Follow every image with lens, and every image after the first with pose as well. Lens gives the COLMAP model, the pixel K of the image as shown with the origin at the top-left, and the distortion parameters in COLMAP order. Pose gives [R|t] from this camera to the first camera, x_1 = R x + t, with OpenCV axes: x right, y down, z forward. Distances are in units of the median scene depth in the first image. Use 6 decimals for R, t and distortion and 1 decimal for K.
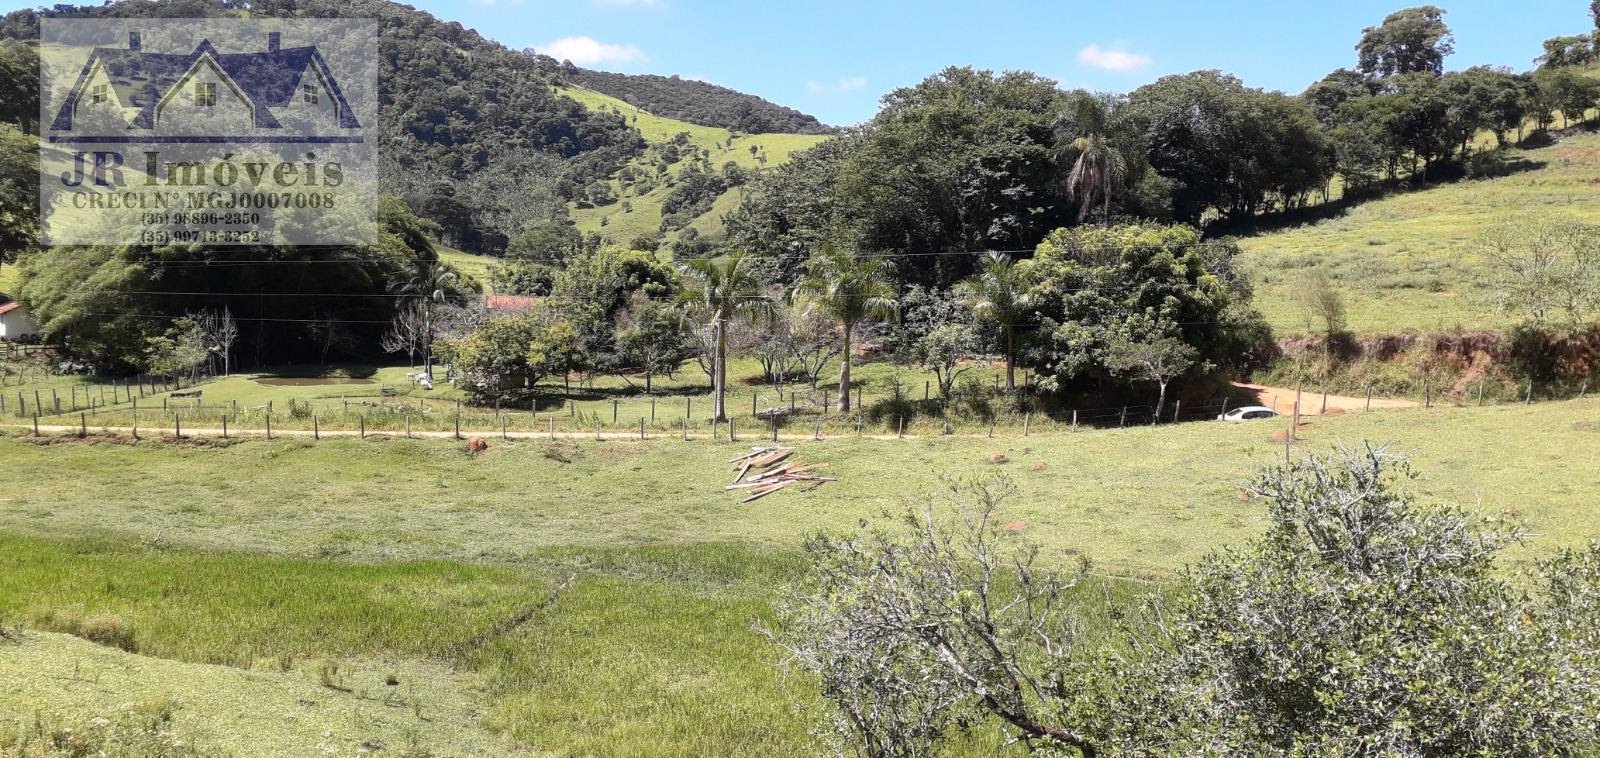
lens RADIAL K [[1279.7, 0, 803.7], [0, 1279.7, 403.2], [0, 0, 1]] dist [0.104637, -0.184172]
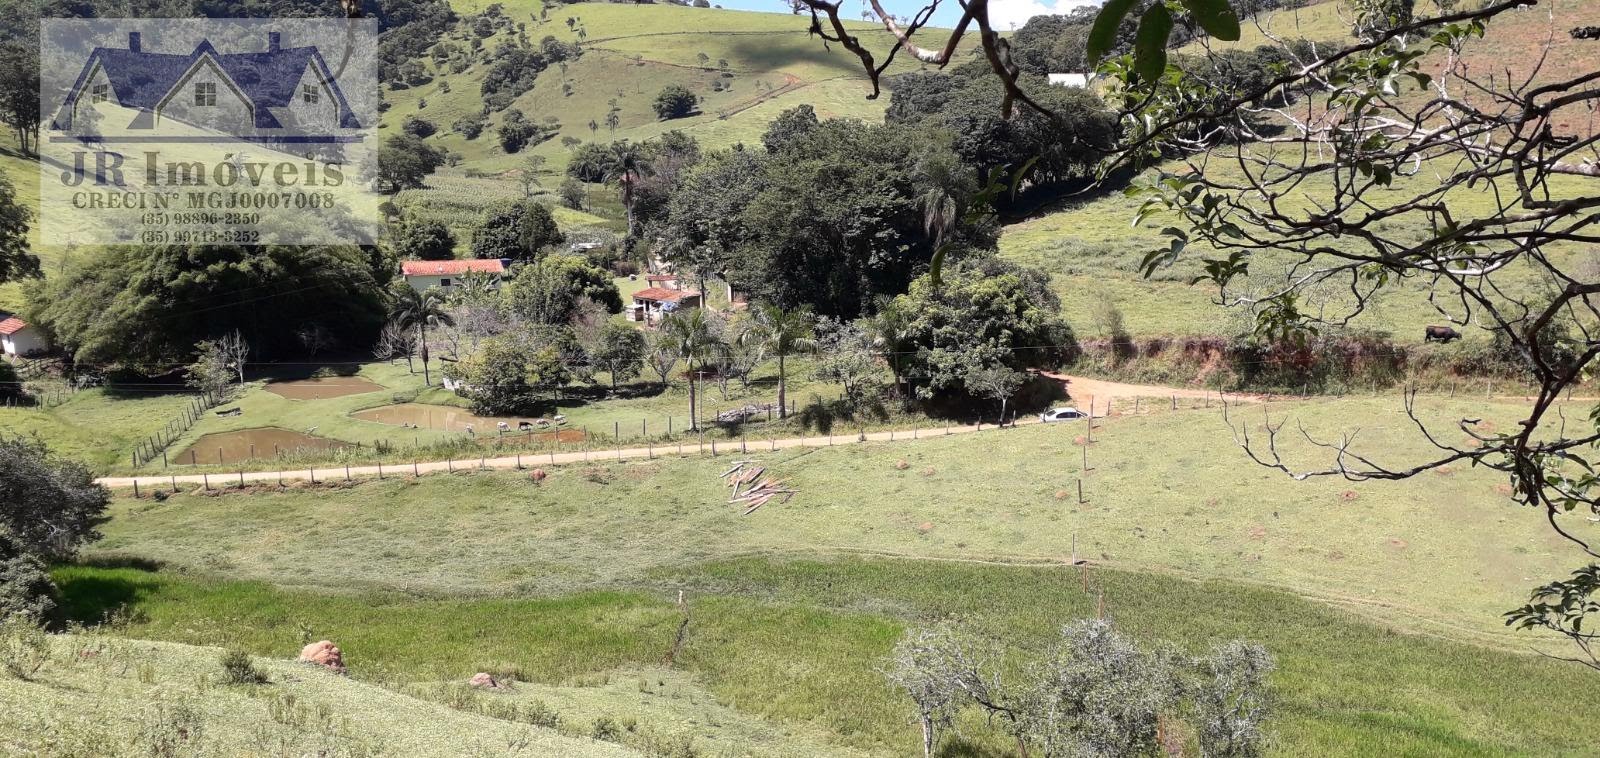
lens RADIAL K [[1279.7, 0, 803.8], [0, 1279.7, 404.2], [0, 0, 1]] dist [0.104637, -0.184172]
pose [[0.989544, -0.065438, 0.128532, -0.100663], [0.050661, 0.992067, 0.115050, -0.137416], [-0.135041, -0.107335, 0.985009, -0.304417]]
